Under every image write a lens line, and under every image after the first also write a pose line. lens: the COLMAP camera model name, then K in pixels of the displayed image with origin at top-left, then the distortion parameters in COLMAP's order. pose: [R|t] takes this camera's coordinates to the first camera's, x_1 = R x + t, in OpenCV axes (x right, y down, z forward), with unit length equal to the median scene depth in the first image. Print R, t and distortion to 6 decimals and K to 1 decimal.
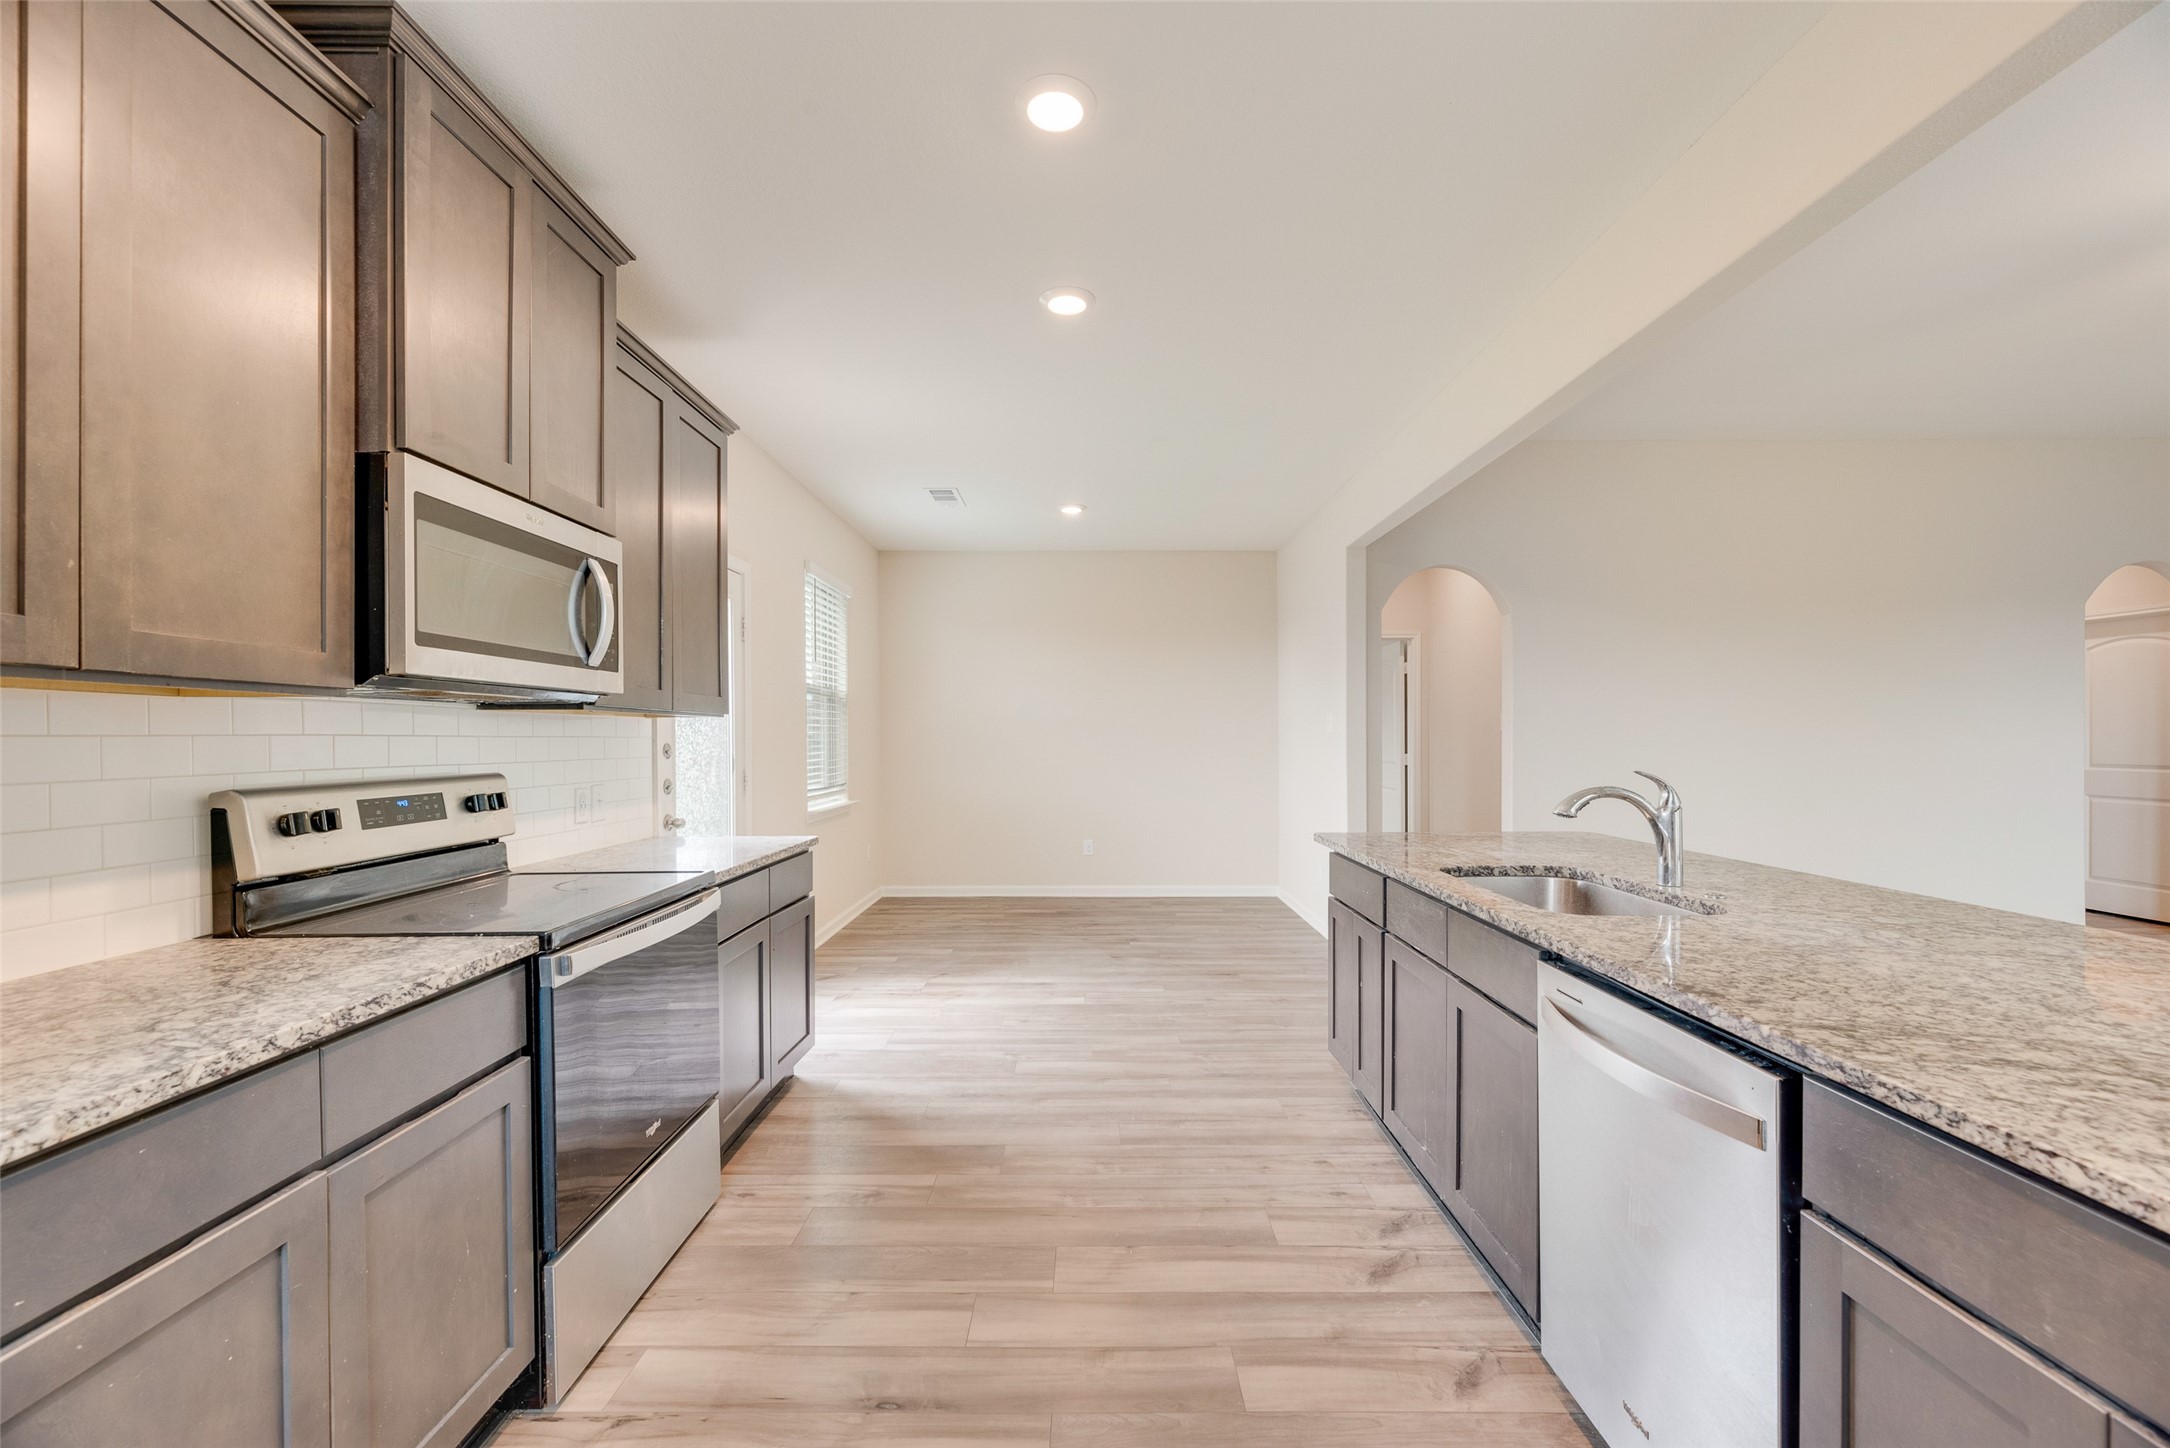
lens RADIAL K [[876.5, 0, 1094.6], [0, 876.5, 738.7], [0, 0, 1]] dist [-0.000925, -0.000069]
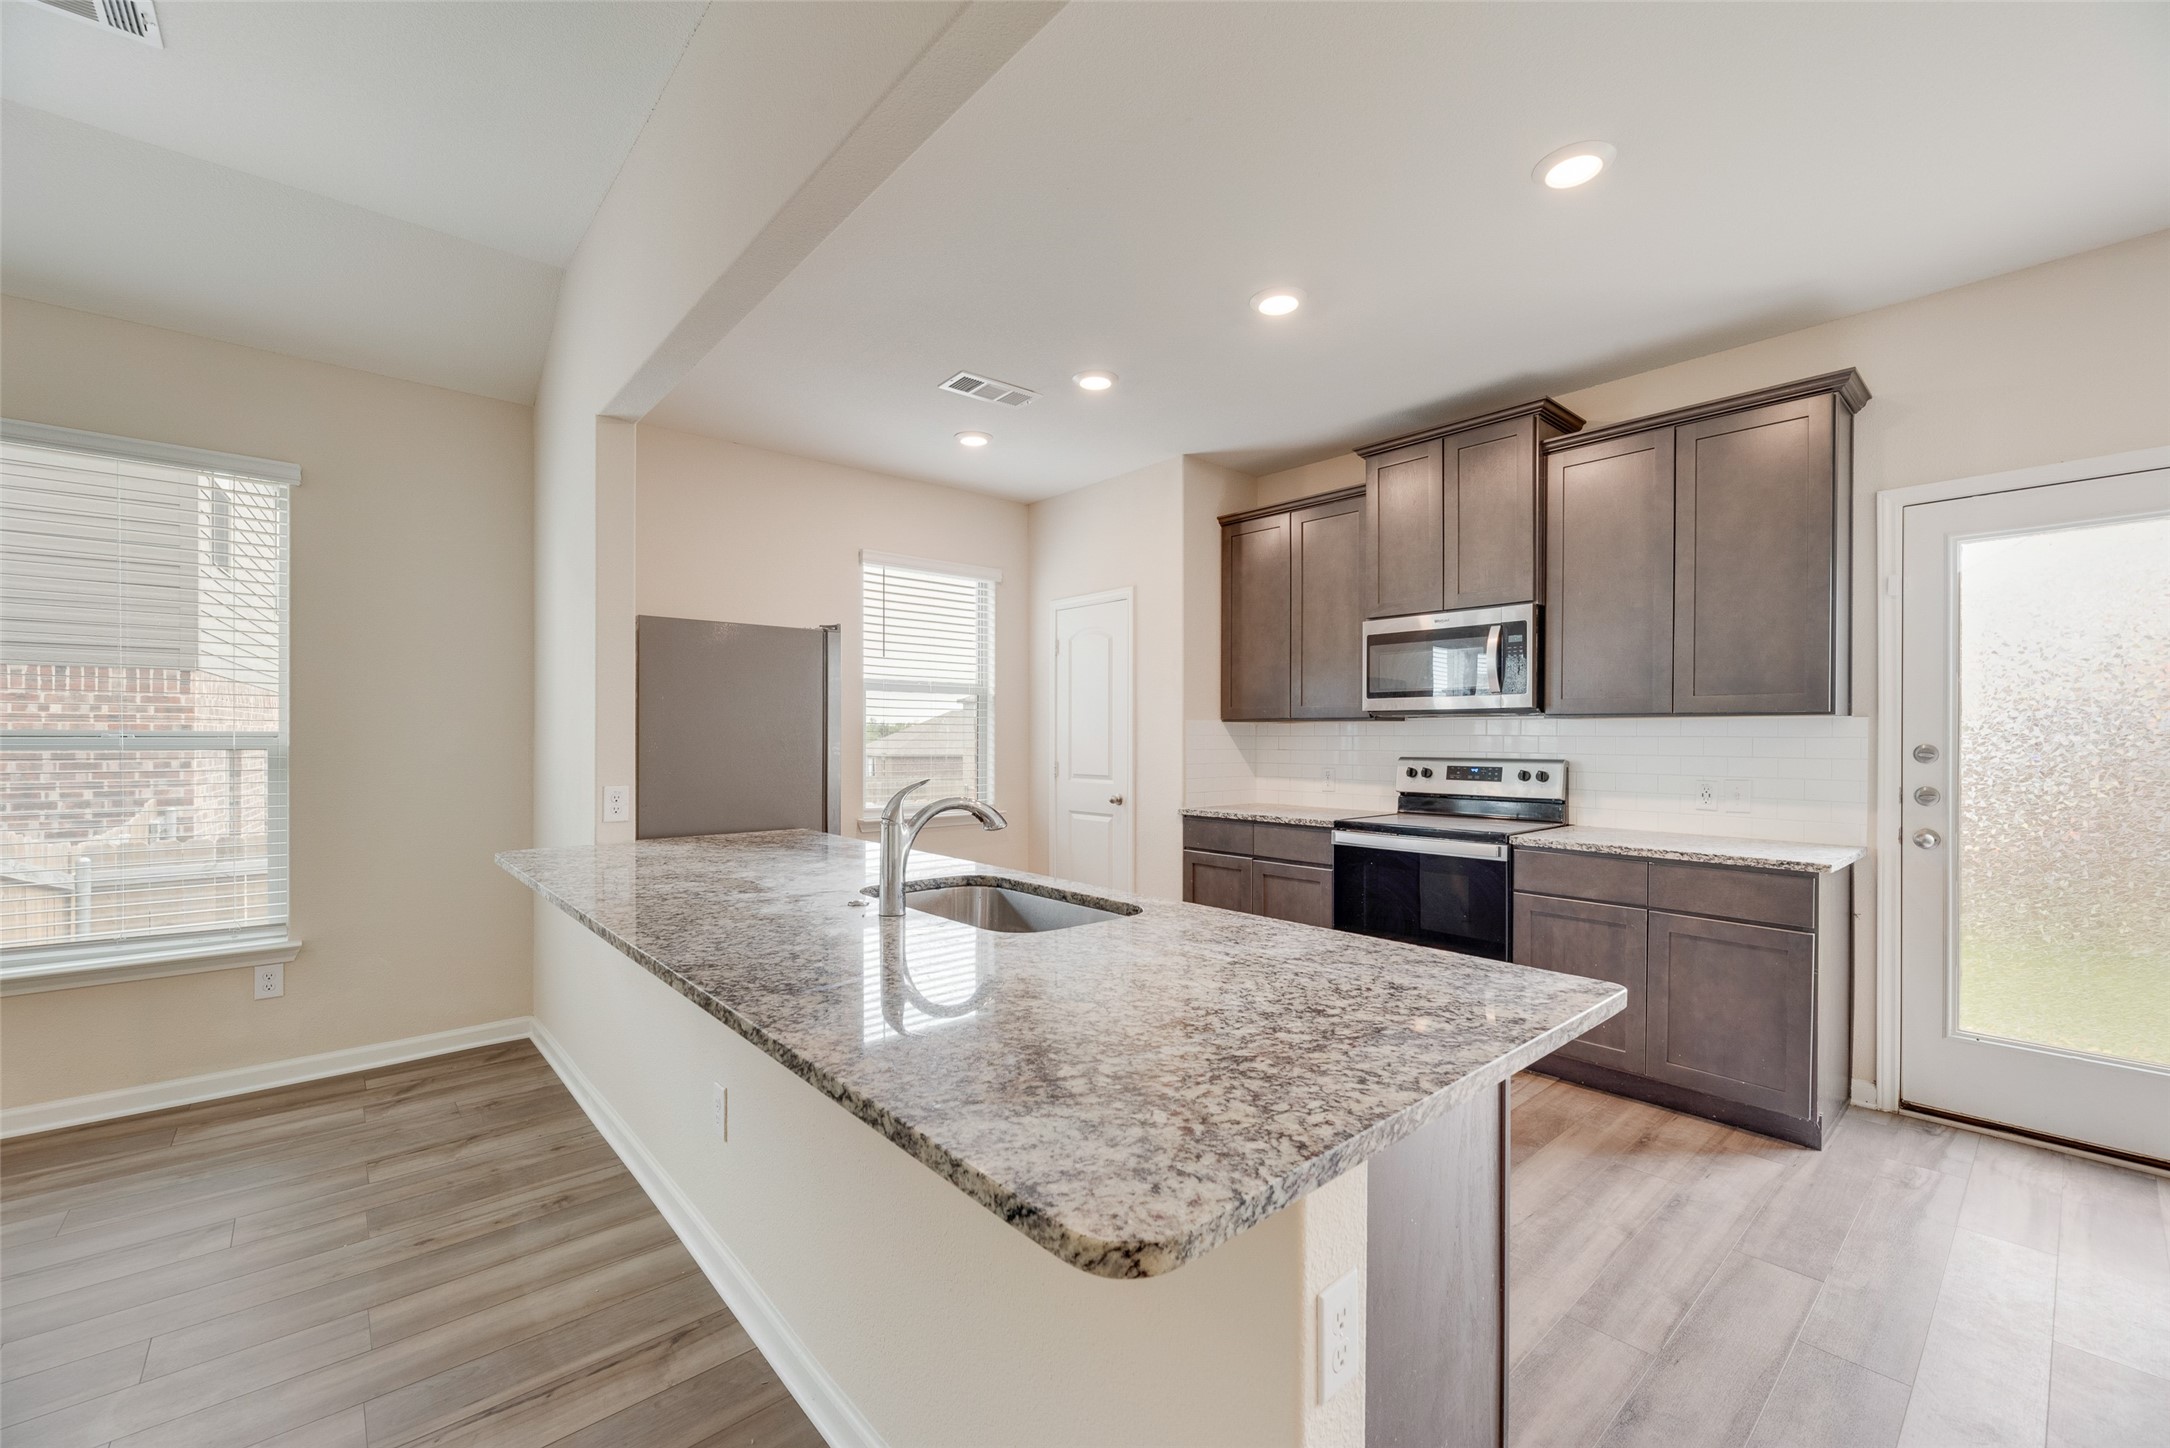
lens RADIAL K [[876.5, 0, 1094.6], [0, 876.5, 738.7], [0, 0, 1]] dist [-0.000925, -0.000069]
pose [[-0.752114, 0.004069, -0.659021, 1.122515], [0.001409, 0.999989, 0.004567, -0.007128], [0.659032, 0.002506, -0.752111, 1.868644]]
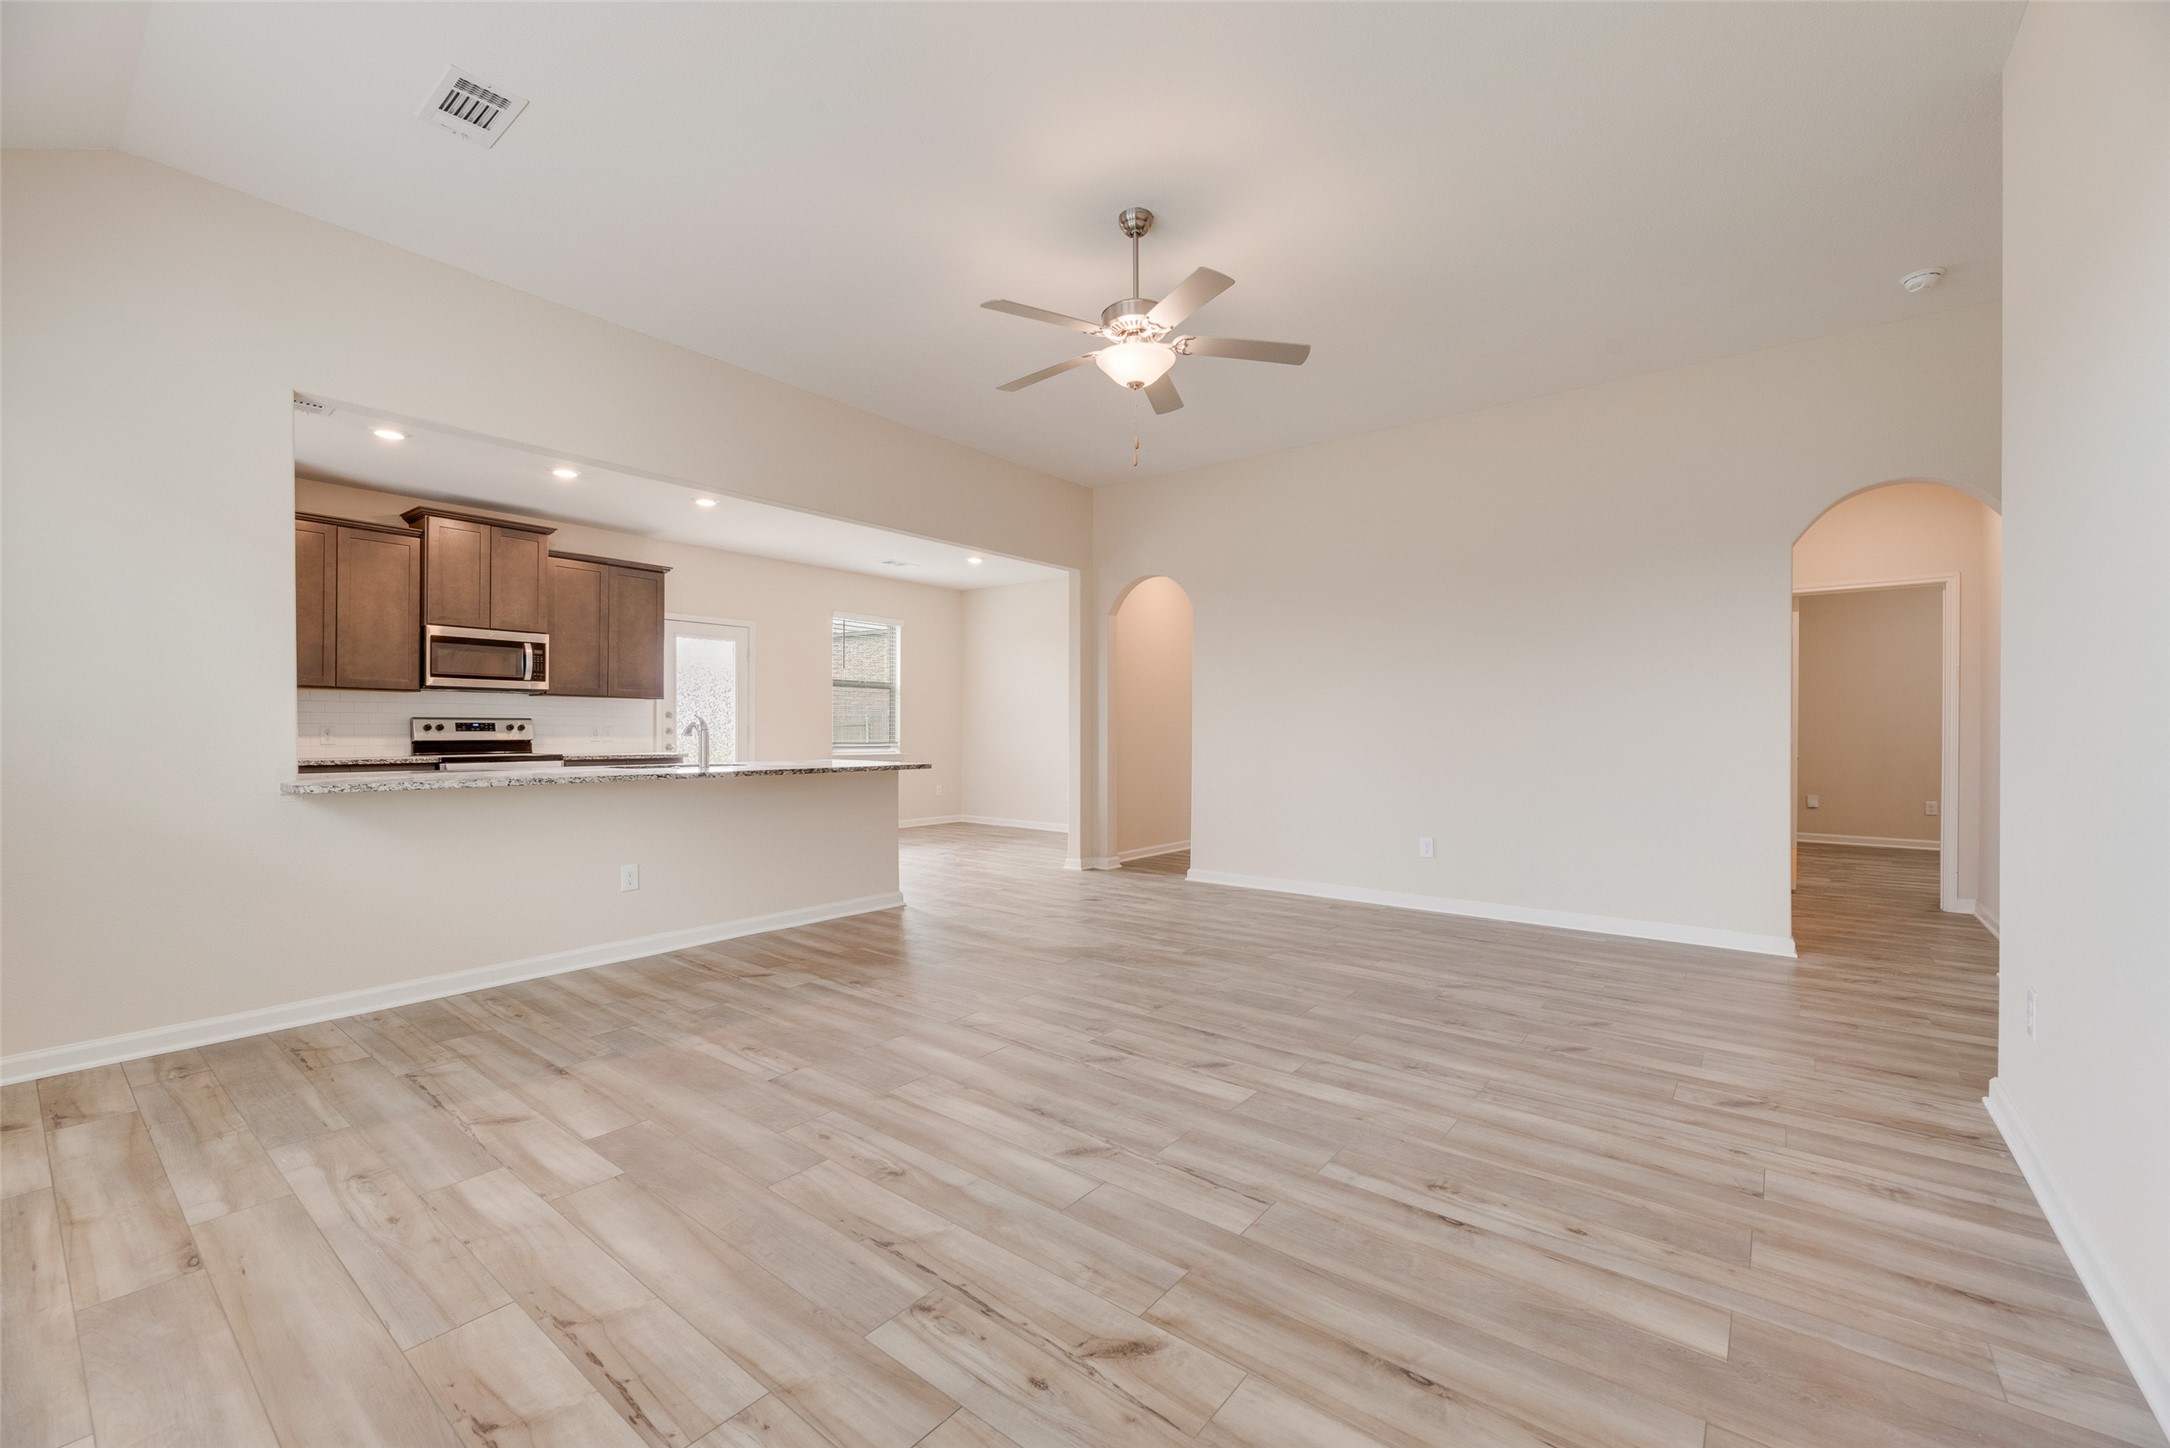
lens RADIAL K [[878.9, 0, 1090.7], [0, 878.9, 732.8], [0, 0, 1]] dist [0.000288, -0.000422]
pose [[0.782245, 0.009282, -0.622902, 2.913822], [-0.007297, 0.999957, 0.005737, 0.065738], [0.622929, 0.000057, 0.782279, -0.116783]]
